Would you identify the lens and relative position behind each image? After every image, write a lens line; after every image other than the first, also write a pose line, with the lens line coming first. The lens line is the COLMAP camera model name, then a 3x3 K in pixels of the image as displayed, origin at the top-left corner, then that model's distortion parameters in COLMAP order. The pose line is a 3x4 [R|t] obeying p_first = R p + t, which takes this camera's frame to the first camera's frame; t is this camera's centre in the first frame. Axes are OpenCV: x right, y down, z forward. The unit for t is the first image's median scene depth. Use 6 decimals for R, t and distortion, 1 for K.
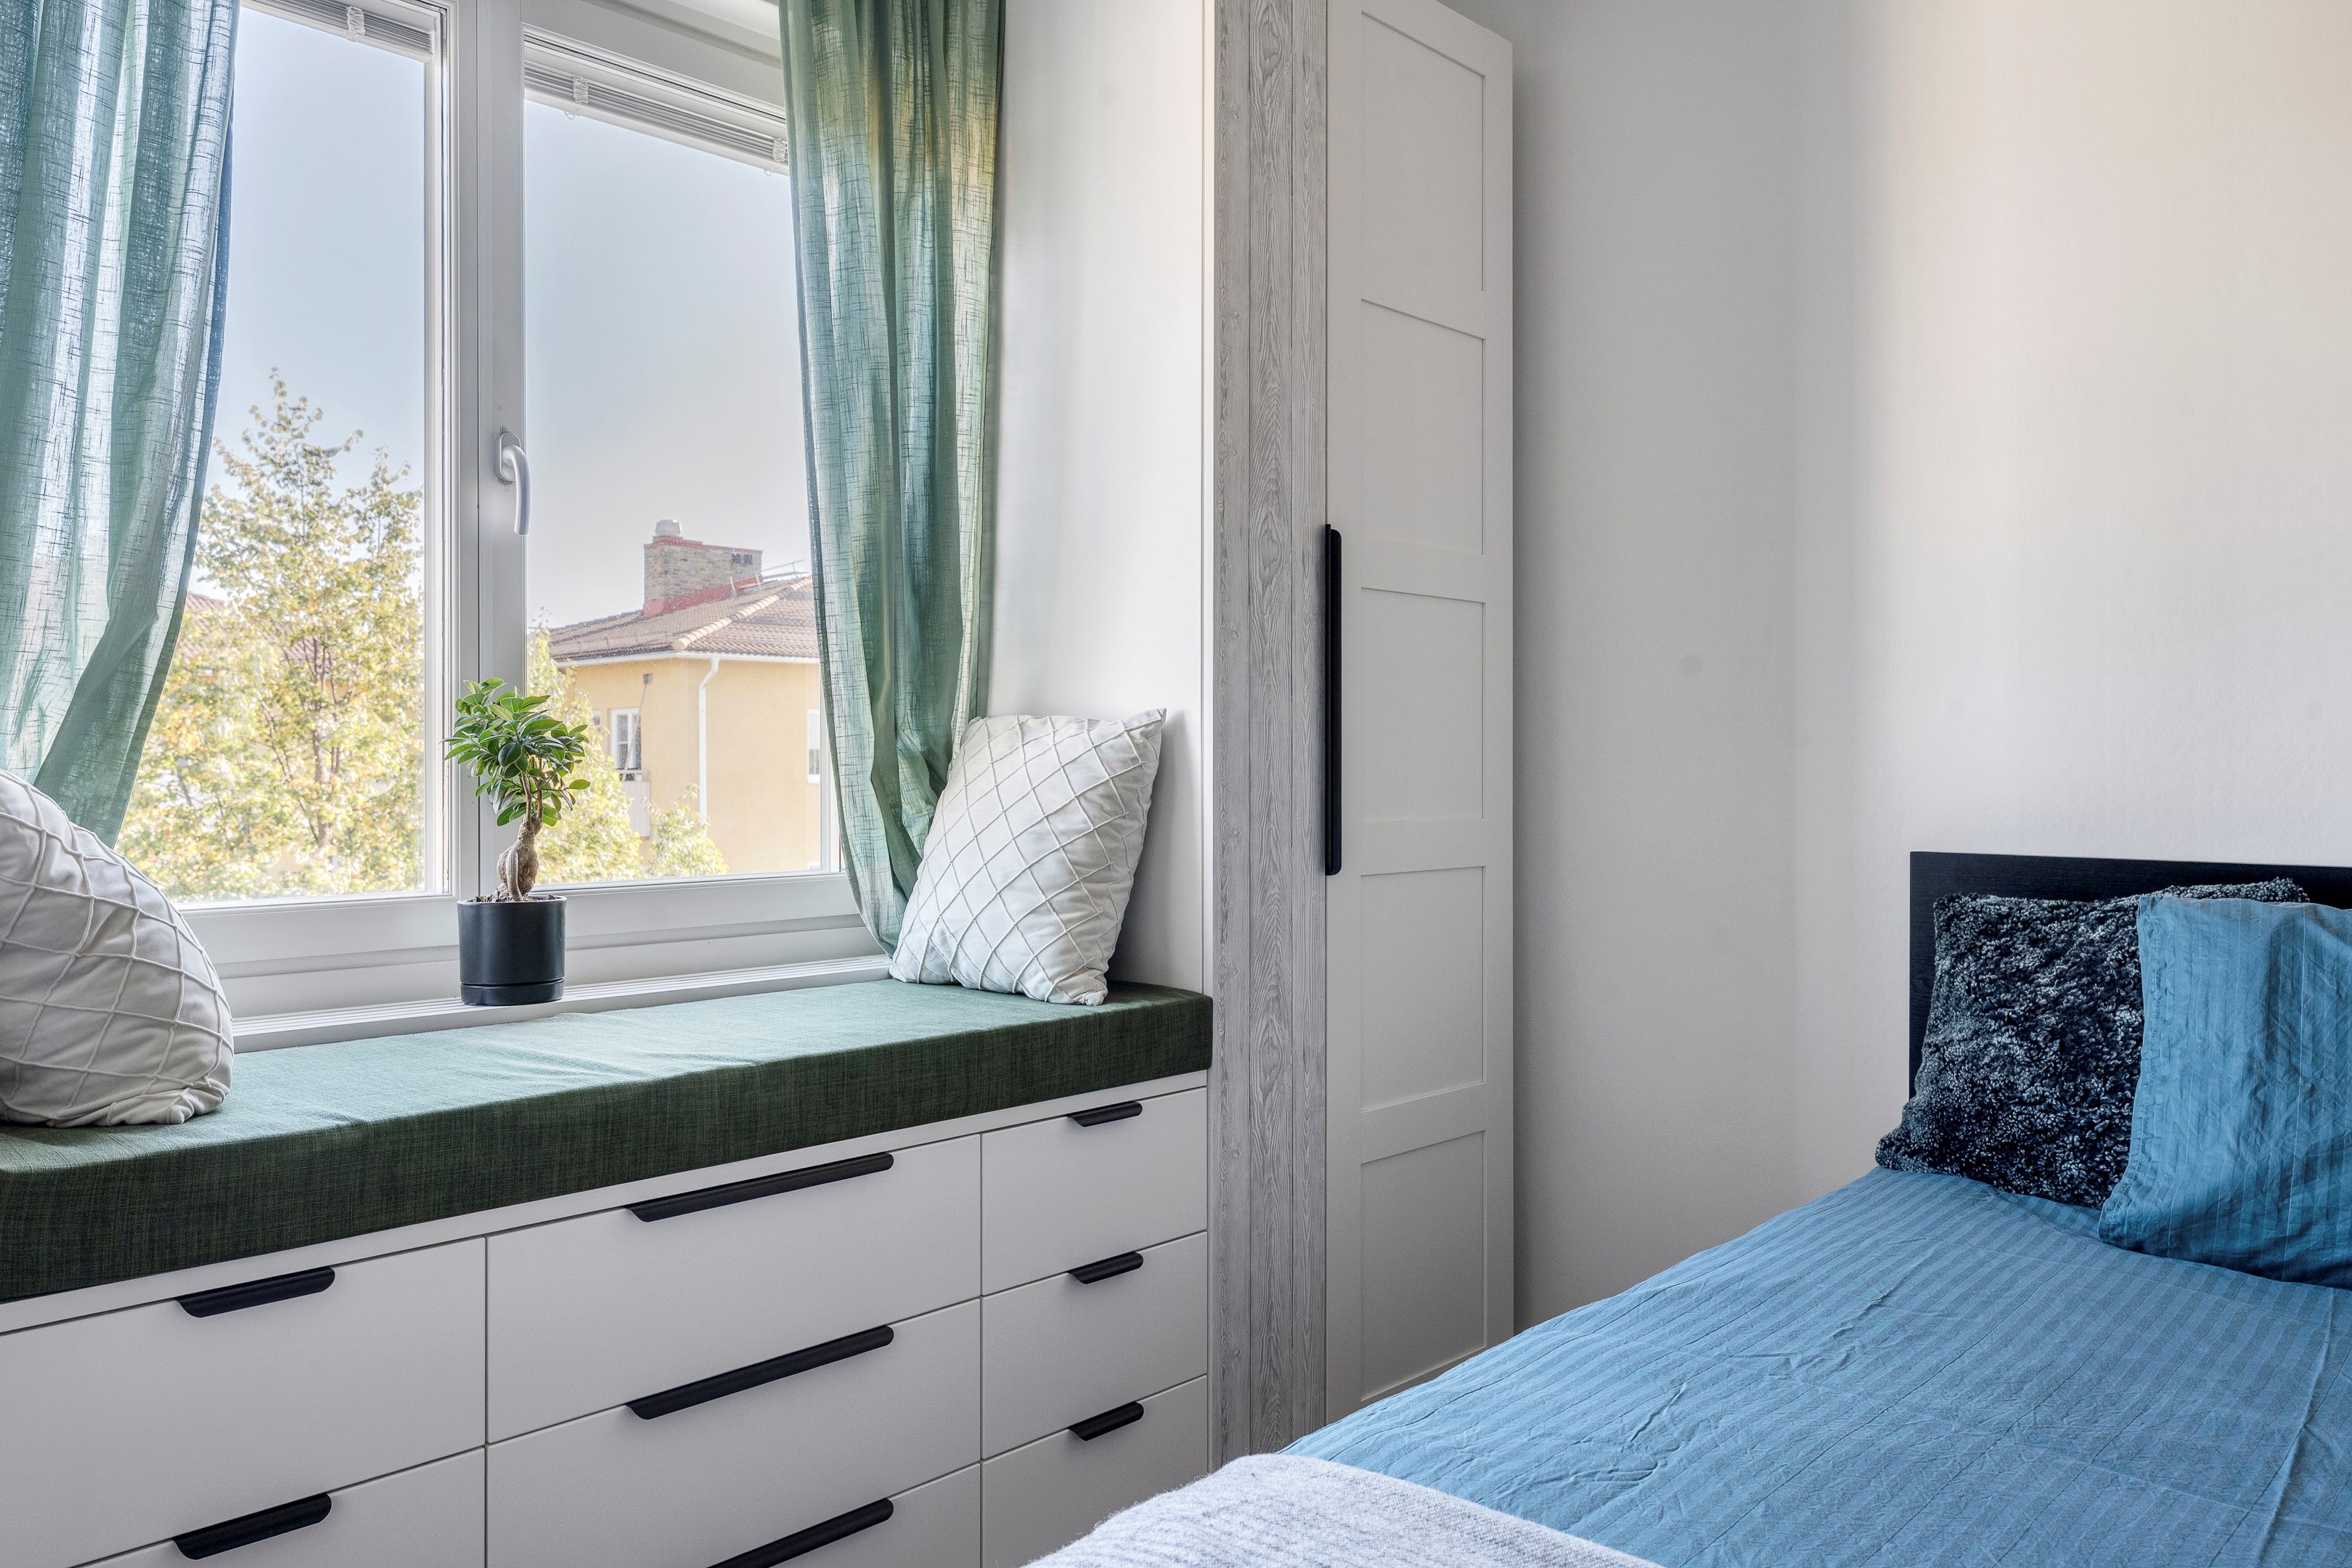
lens RADIAL K [[1637.0, 0, 1170.4], [0, 1637.0, 774.6], [0, 0, 1]] dist [-0.000715, 0.008547]
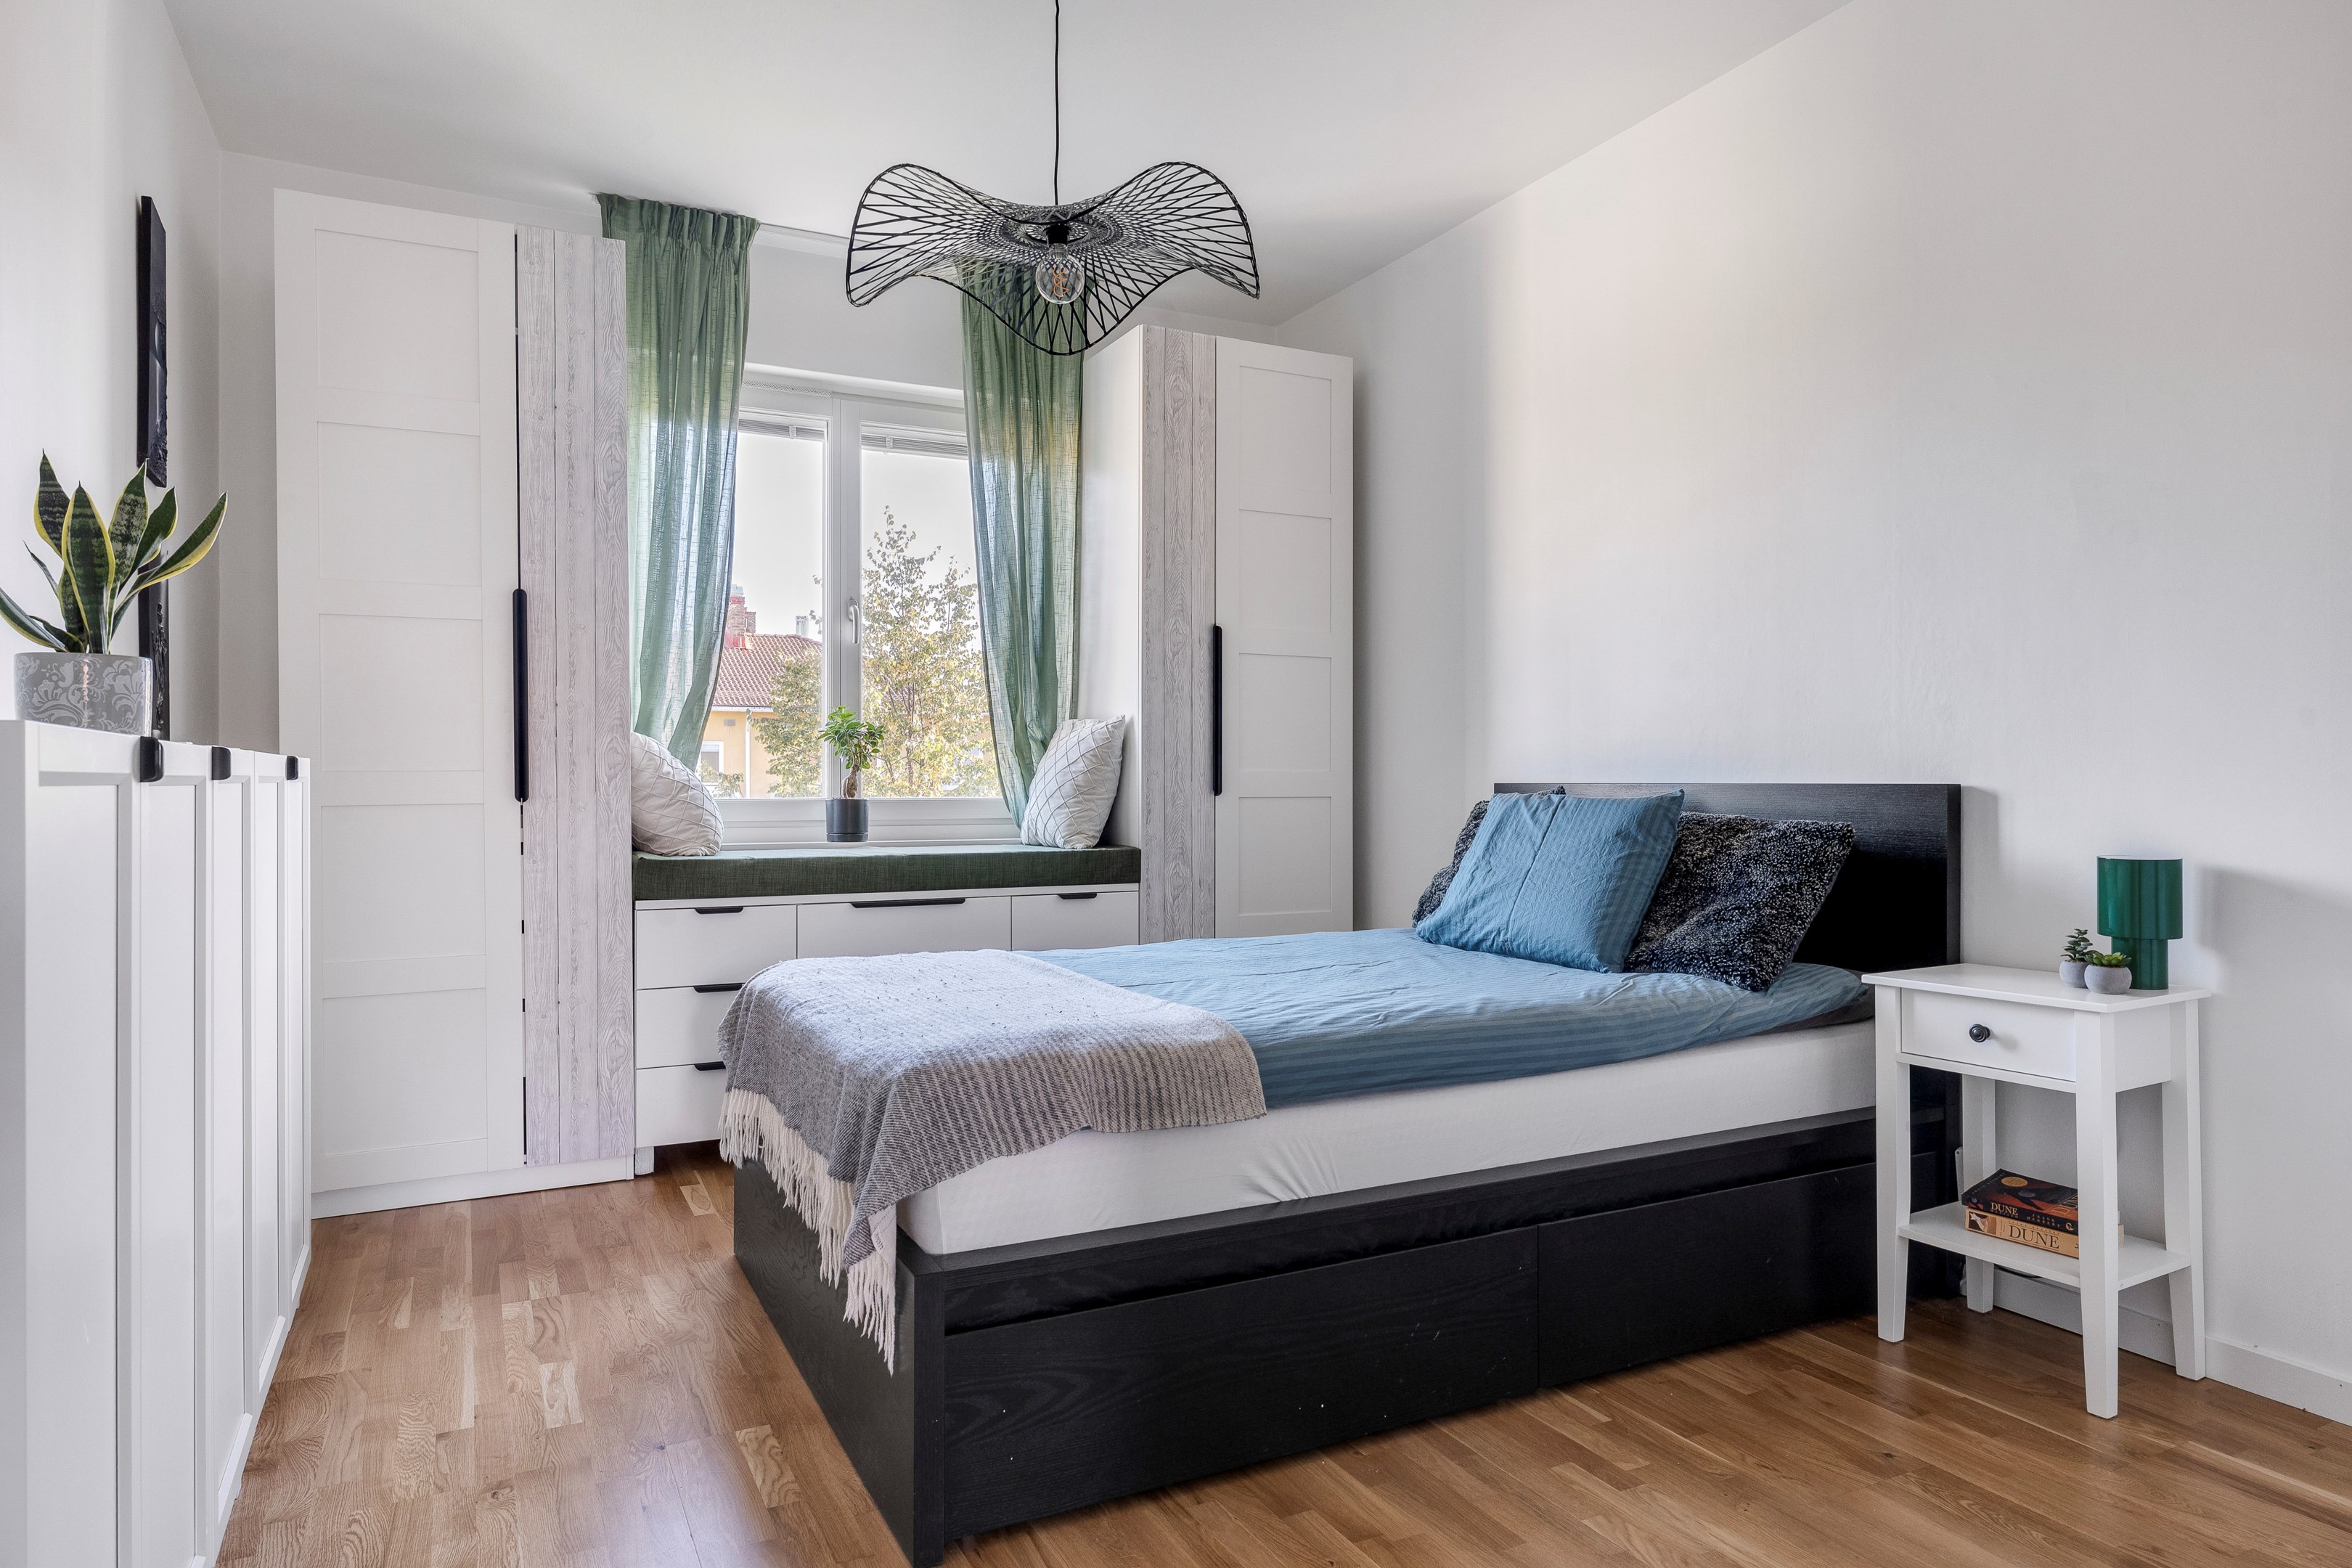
lens RADIAL K [[1437.2, 0, 1184.5], [0, 1437.2, 792.6], [0, 0, 1]] dist [-0.001351, -0.001082]
pose [[0.945432, 0.002589, -0.325808, 0.661365], [-0.002719, 0.999996, 0.000058, 0.059276], [0.325807, 0.000831, 0.945436, -0.723424]]
